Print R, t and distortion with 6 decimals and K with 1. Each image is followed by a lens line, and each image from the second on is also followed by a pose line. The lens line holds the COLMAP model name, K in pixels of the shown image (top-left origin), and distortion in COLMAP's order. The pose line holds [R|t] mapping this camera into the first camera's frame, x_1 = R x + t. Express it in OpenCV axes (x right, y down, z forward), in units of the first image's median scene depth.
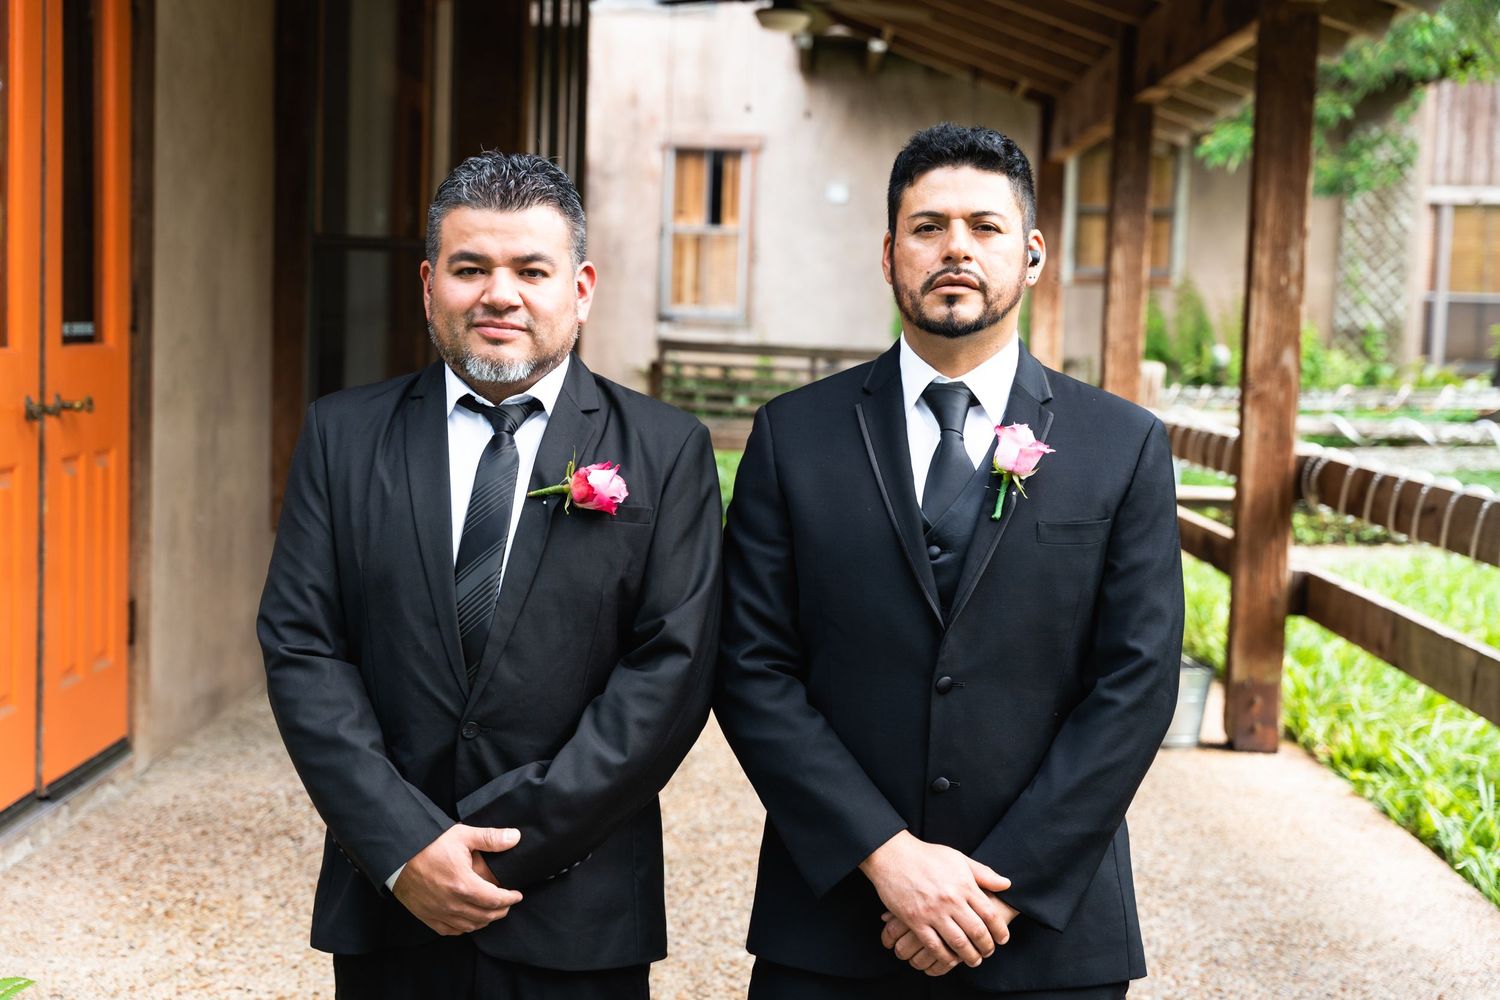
lens RADIAL K [[2127.0, 0, 741.1], [0, 2127.0, 500.4], [0, 0, 1]] dist [0.018138, 0.000000]
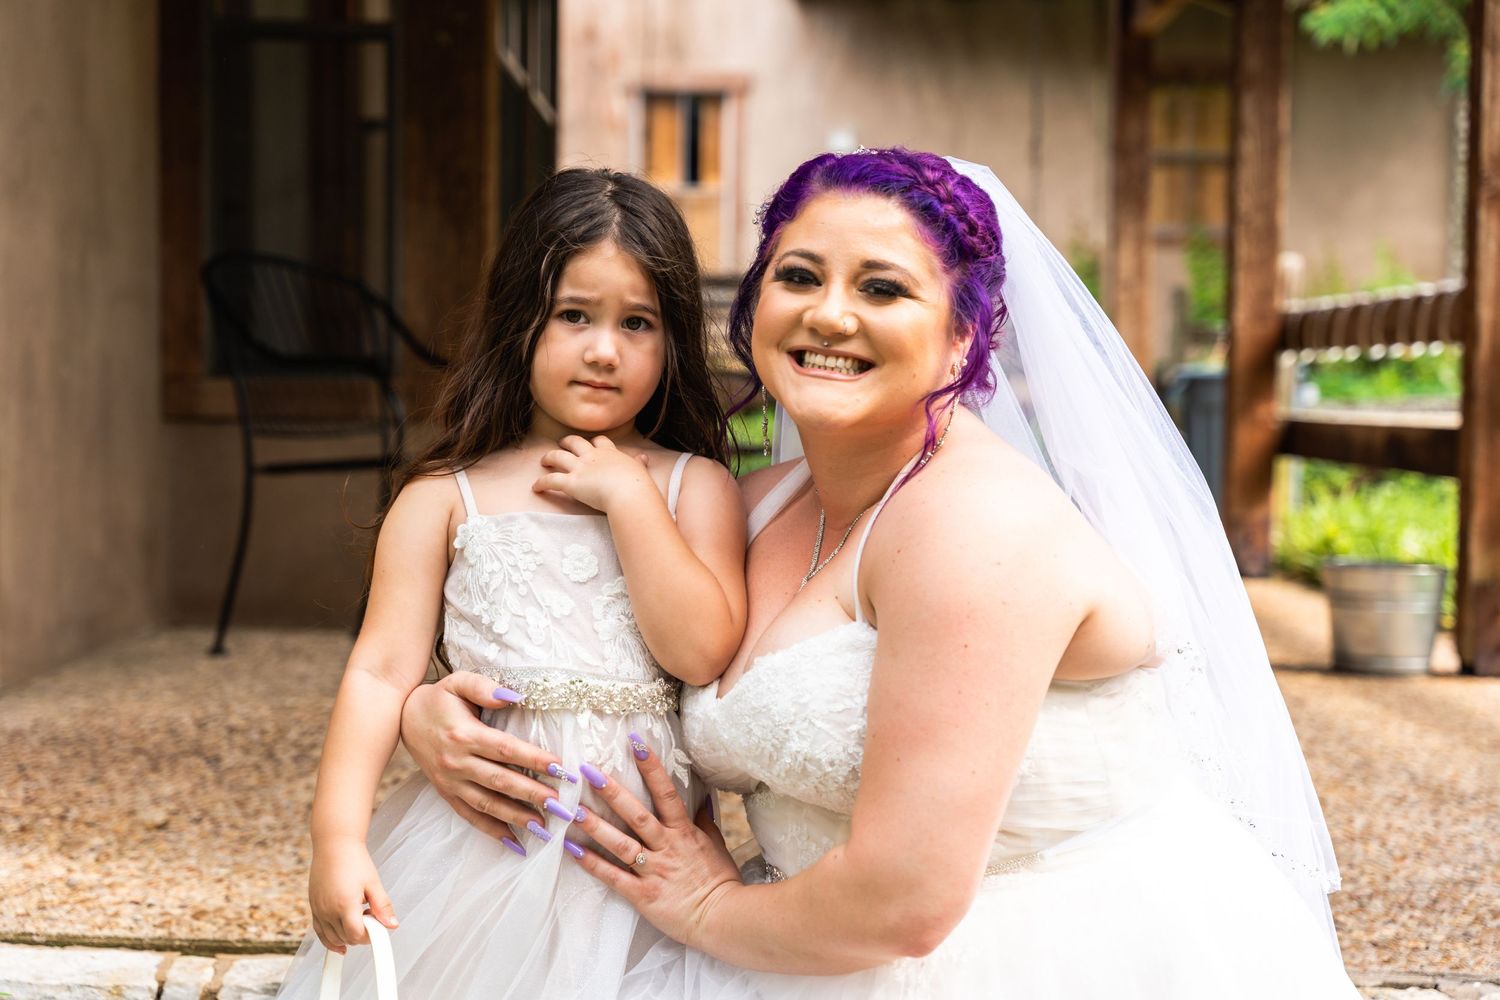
lens RADIAL K [[2510.6, 0, 752.7], [0, 2510.6, 499.8], [0, 0, 1]] dist [0.022537, 0.000000]
pose [[0.999562, -0.023538, 0.017957, -0.049522], [0.024092, 0.999221, -0.031267, 0.114250], [-0.017207, 0.031686, 0.999350, 0.192840]]
